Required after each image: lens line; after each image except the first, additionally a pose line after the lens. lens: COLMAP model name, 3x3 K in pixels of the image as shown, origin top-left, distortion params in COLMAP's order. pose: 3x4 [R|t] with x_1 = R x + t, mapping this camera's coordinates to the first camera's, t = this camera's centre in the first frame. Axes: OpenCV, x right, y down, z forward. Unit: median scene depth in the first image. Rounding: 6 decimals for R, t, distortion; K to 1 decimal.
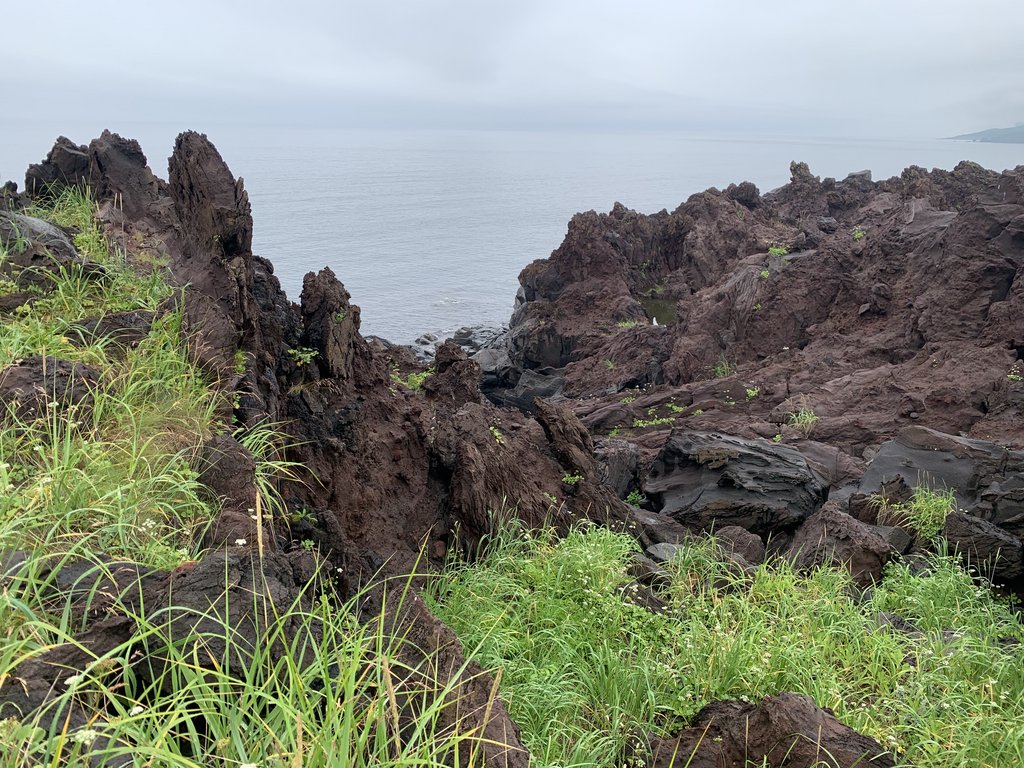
lens RADIAL K [[762.5, 0, 514.5], [0, 762.5, 394.5], [0, 0, 1]] dist [0.016694, -0.017322]
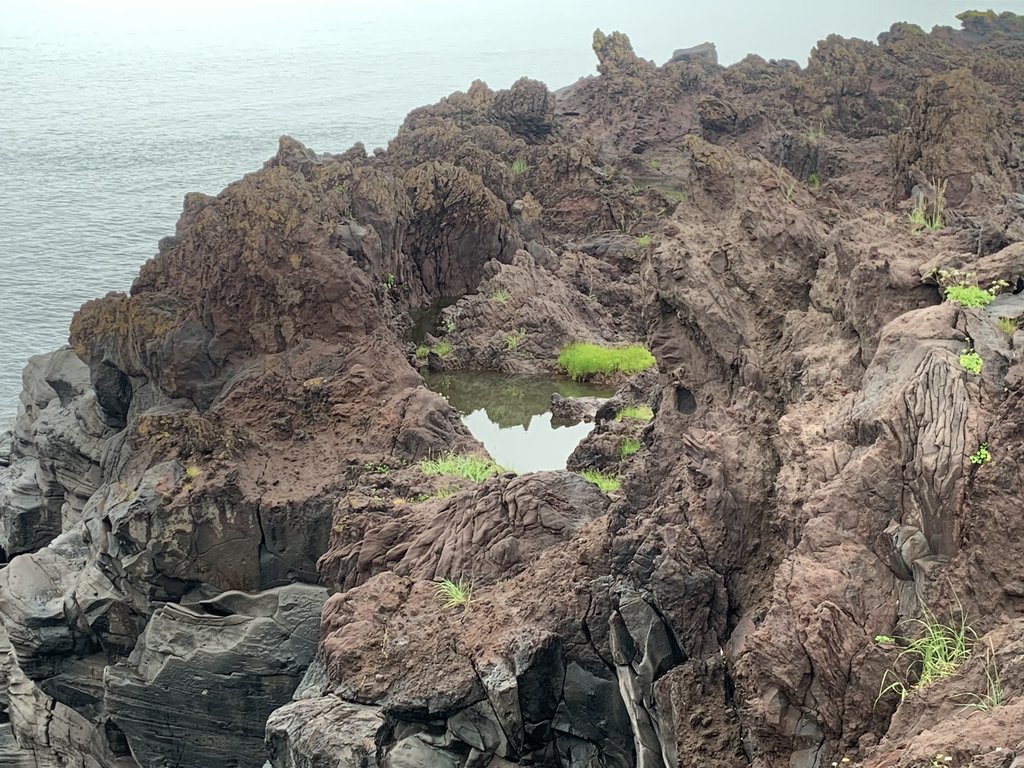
lens RADIAL K [[1612.5, 0, 515.8], [0, 1612.5, 377.6], [0, 0, 1]] dist [0.172392, 0.000000]
pose [[0.931617, -0.082850, 0.353872, -0.117327], [0.110418, 0.992168, -0.058401, -0.094204], [-0.346262, 0.093481, 0.933469, 0.245636]]
